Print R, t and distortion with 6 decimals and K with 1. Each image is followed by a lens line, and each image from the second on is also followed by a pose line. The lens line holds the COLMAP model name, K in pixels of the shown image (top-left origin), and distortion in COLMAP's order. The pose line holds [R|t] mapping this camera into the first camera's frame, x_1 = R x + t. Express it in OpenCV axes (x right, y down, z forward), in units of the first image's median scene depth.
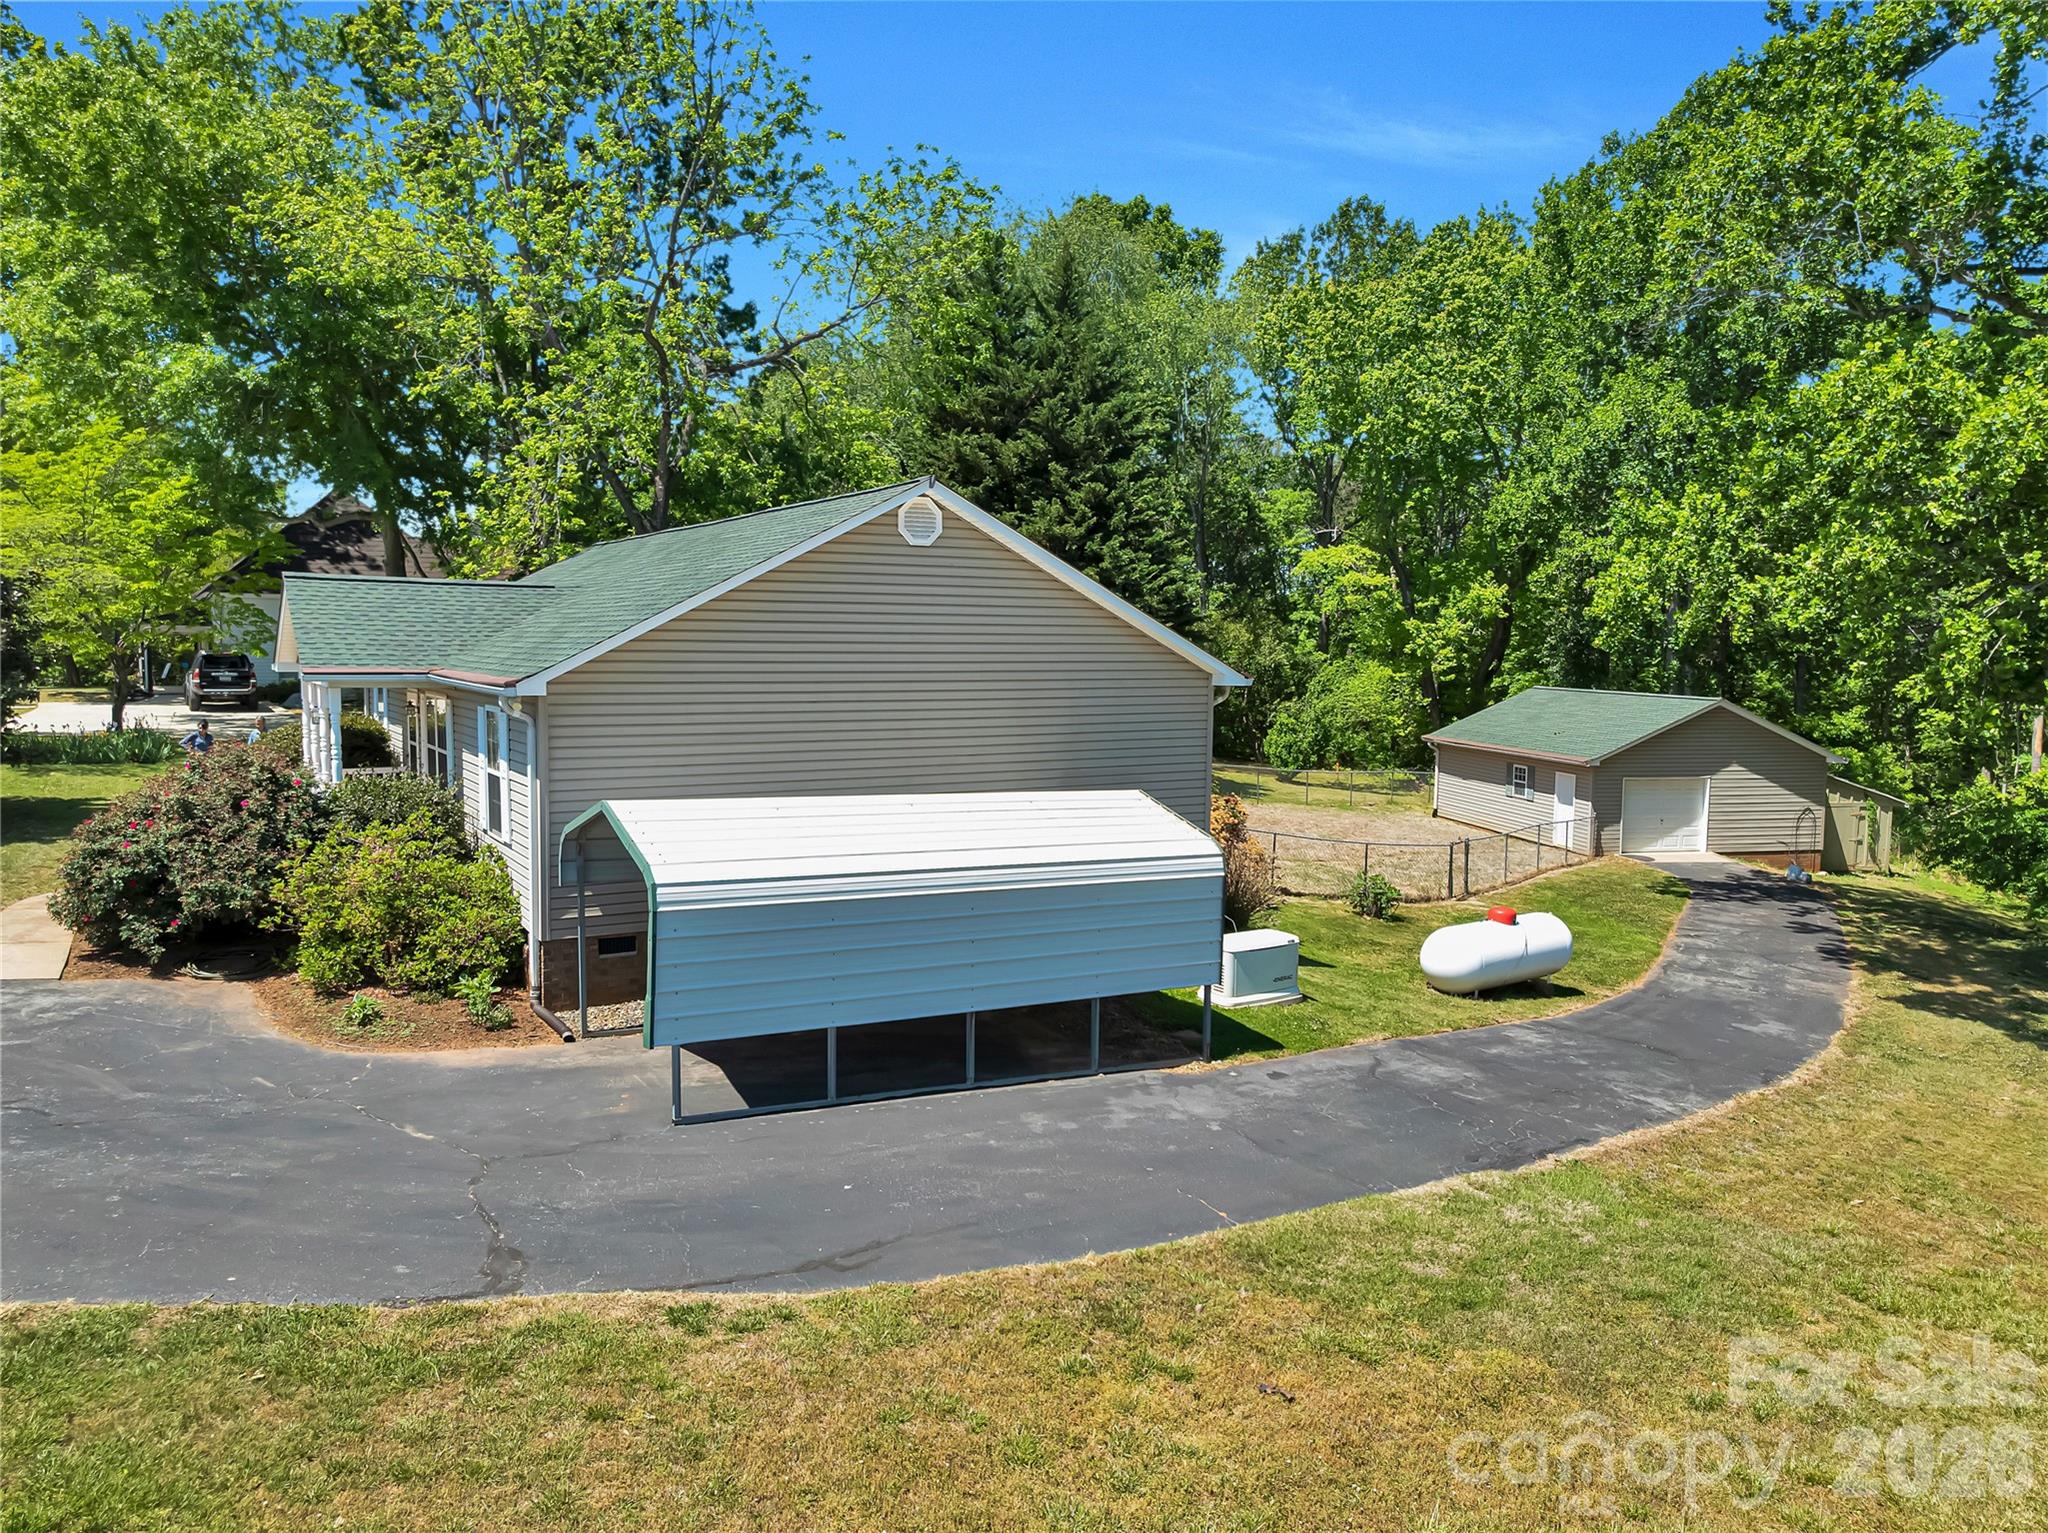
lens RADIAL K [[1443.2, 0, 1023.2], [0, 1443.2, 761.9], [0, 0, 1]] dist [-0.035182, -0.004553]
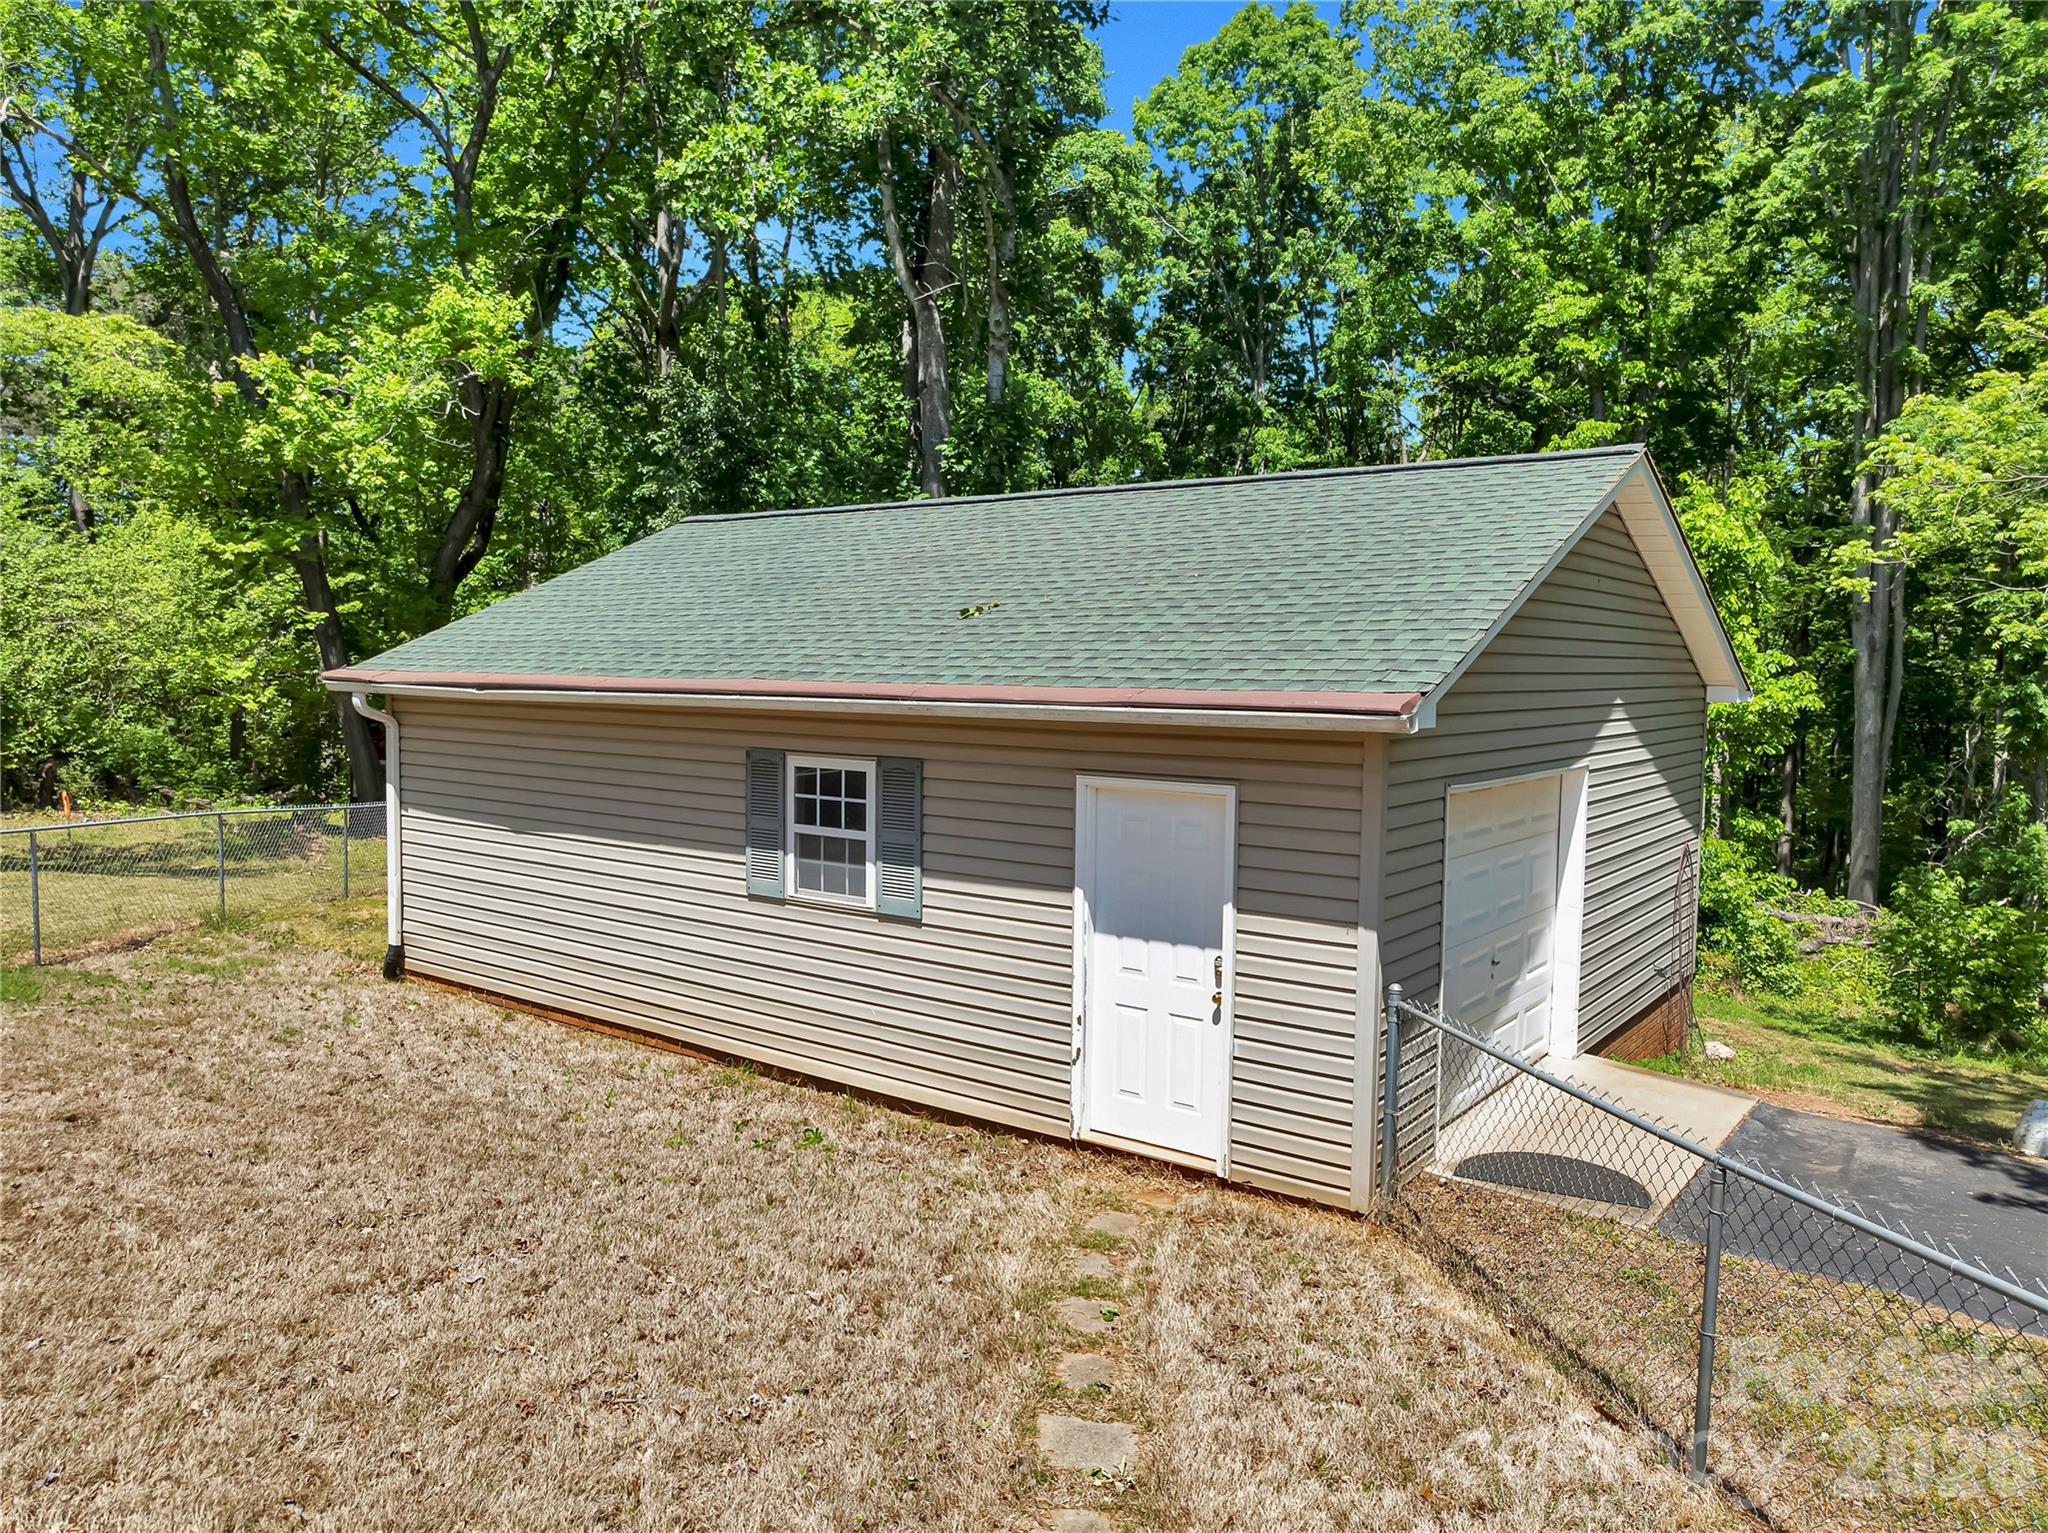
lens RADIAL K [[1443.2, 0, 1025.2], [0, 1443.2, 765.1], [0, 0, 1]] dist [-0.035182, -0.004553]
pose [[0.731631, -0.050580, 0.679822, 0.170560], [0.053586, 0.998425, 0.016616, 0.000944], [-0.679592, 0.024272, 0.733189, 0.641920]]
